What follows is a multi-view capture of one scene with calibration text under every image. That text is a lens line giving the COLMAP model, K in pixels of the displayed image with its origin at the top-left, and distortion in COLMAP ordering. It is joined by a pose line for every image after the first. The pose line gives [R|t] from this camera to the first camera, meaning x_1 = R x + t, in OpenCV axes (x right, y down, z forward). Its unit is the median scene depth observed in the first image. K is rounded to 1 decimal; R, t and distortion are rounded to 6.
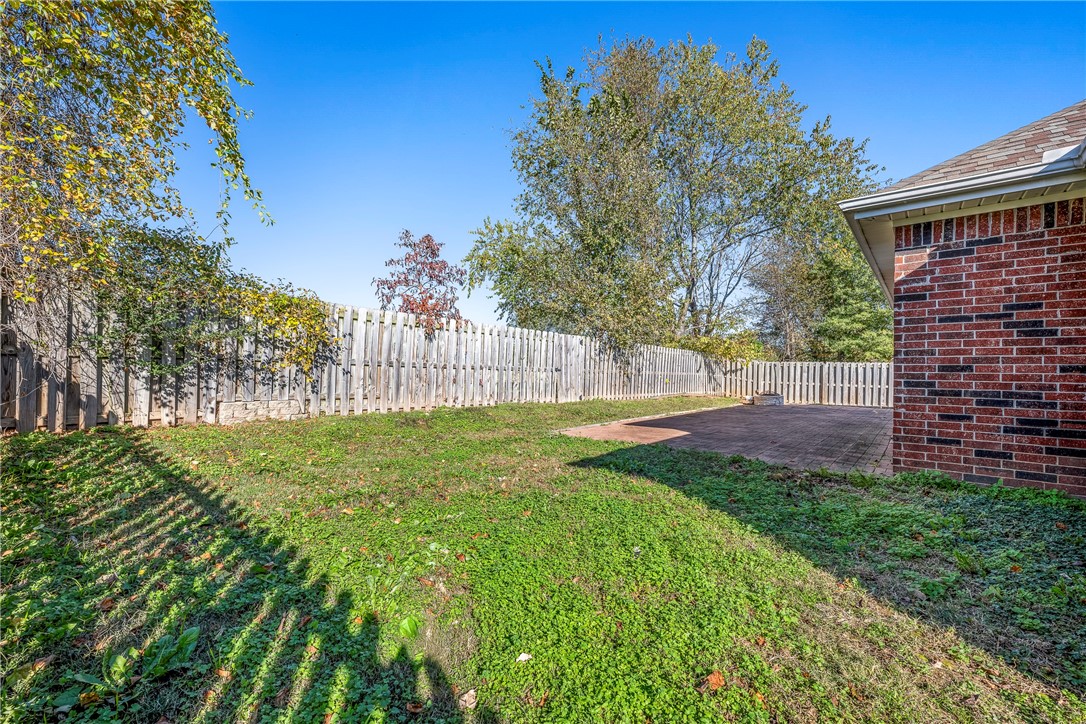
lens RADIAL K [[449.7, 0, 541.1], [0, 449.7, 363.9], [0, 0, 1]] dist [-0.002112, 0.000689]
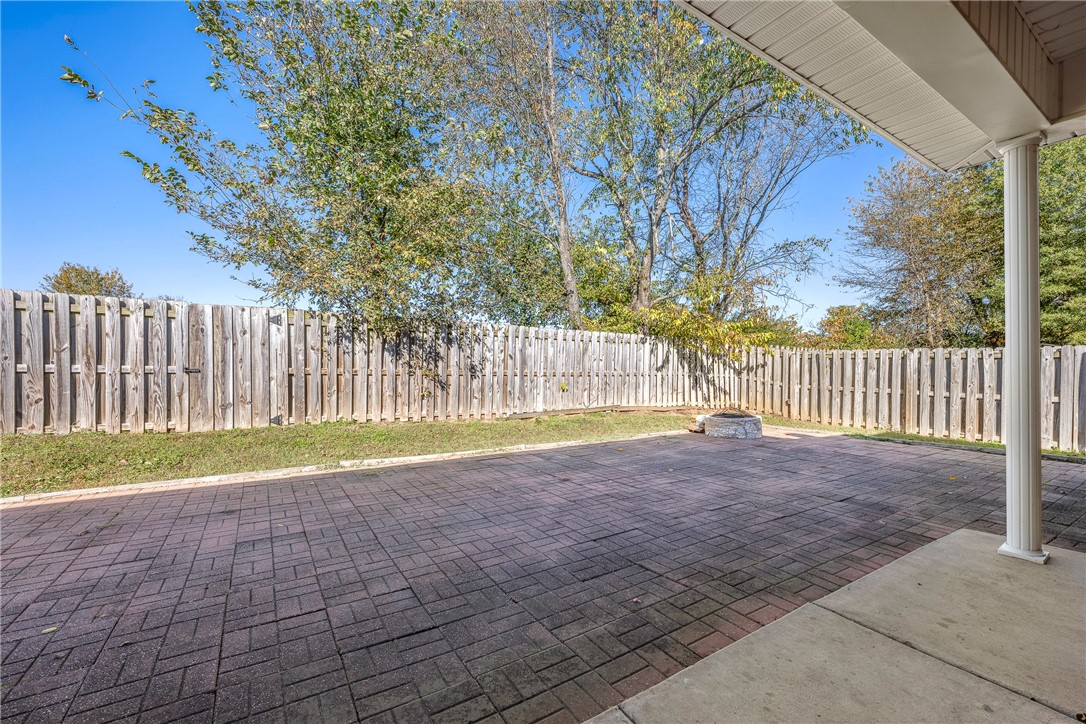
lens RADIAL K [[449.7, 0, 540.4], [0, 449.7, 365.8], [0, 0, 1]] dist [-0.002112, 0.000689]
pose [[0.954580, -0.013096, -0.297666, 0.397308], [0.014715, 0.999887, 0.003200, 0.008382], [0.297590, -0.007435, 0.954665, 0.403884]]
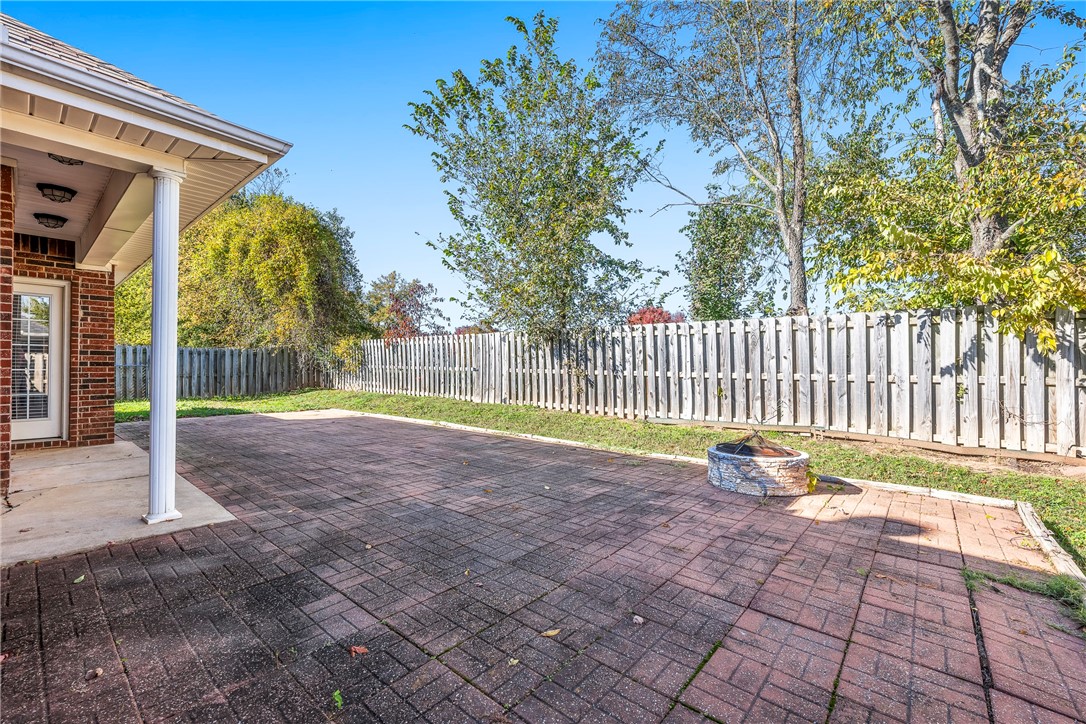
lens RADIAL K [[449.7, 0, 538.4], [0, 449.7, 363.0], [0, 0, 1]] dist [-0.002112, 0.000689]
pose [[-0.007581, -0.033121, -0.999423, 0.694973], [0.002572, 0.999447, -0.033141, 0.021143], [0.999968, -0.002822, -0.007492, 0.760264]]
